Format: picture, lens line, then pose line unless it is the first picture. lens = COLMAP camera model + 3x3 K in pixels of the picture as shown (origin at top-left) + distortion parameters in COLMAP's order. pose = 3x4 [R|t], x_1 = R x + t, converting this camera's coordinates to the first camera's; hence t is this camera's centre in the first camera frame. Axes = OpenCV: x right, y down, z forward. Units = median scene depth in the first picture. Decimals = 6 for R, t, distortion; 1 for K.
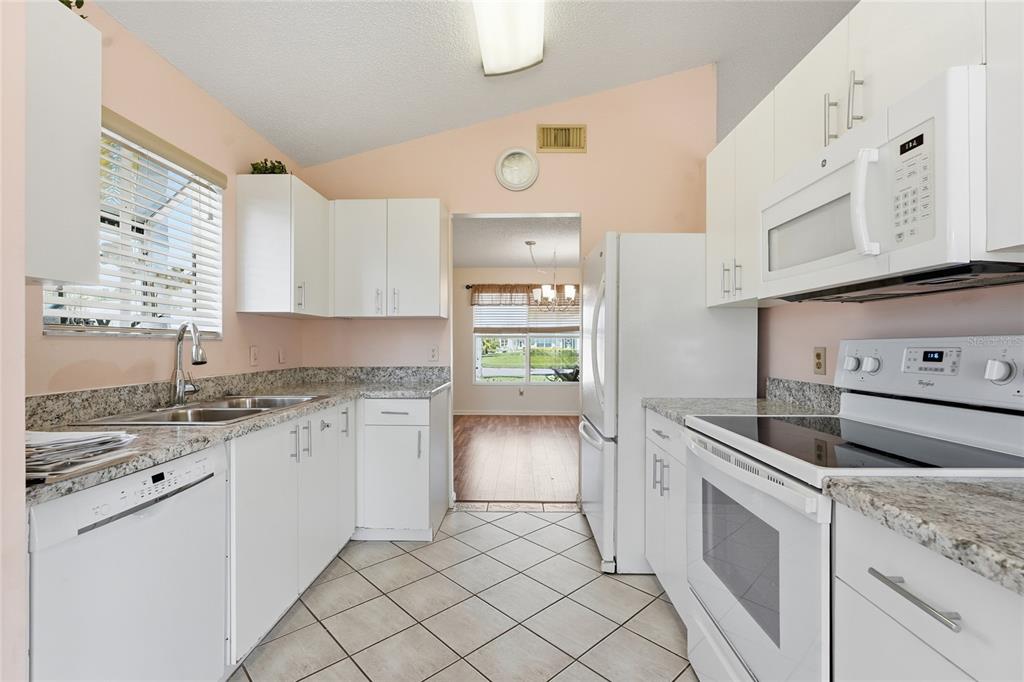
lens RADIAL K [[438.1, 0, 511.7], [0, 438.1, 342.5], [0, 0, 1]] dist [0.002678, 0.000109]
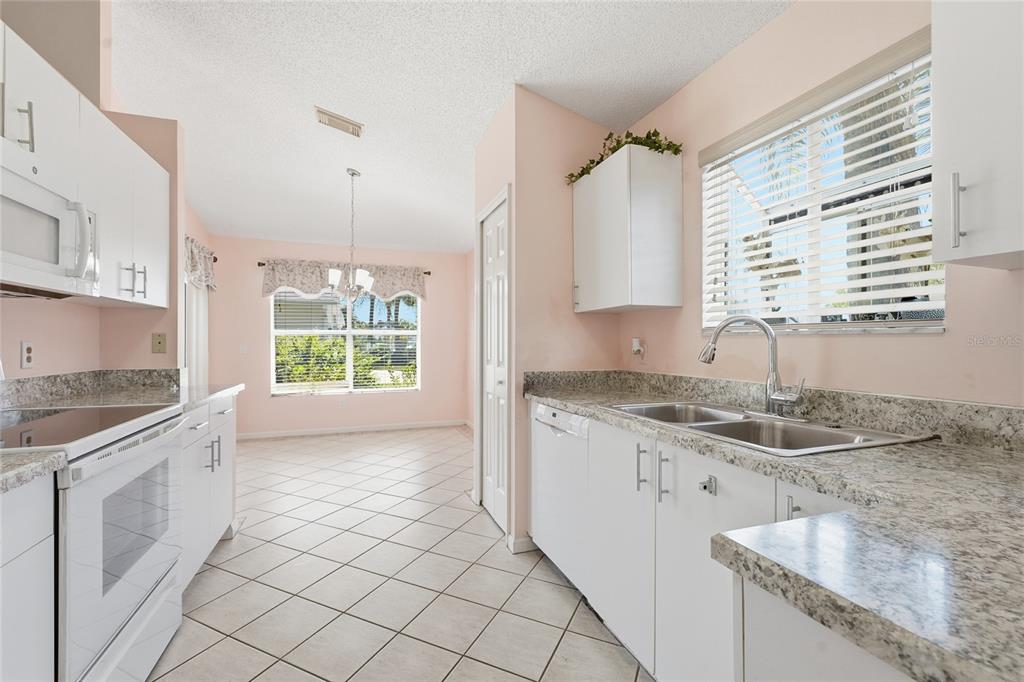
lens RADIAL K [[438.1, 0, 509.2], [0, 438.1, 338.0], [0, 0, 1]] dist [0.002678, 0.000109]
pose [[-0.930469, -0.006403, -0.366316, 0.023502], [-0.002761, 0.999941, -0.010464, 0.006879], [0.366361, -0.008725, -0.930432, 1.800260]]
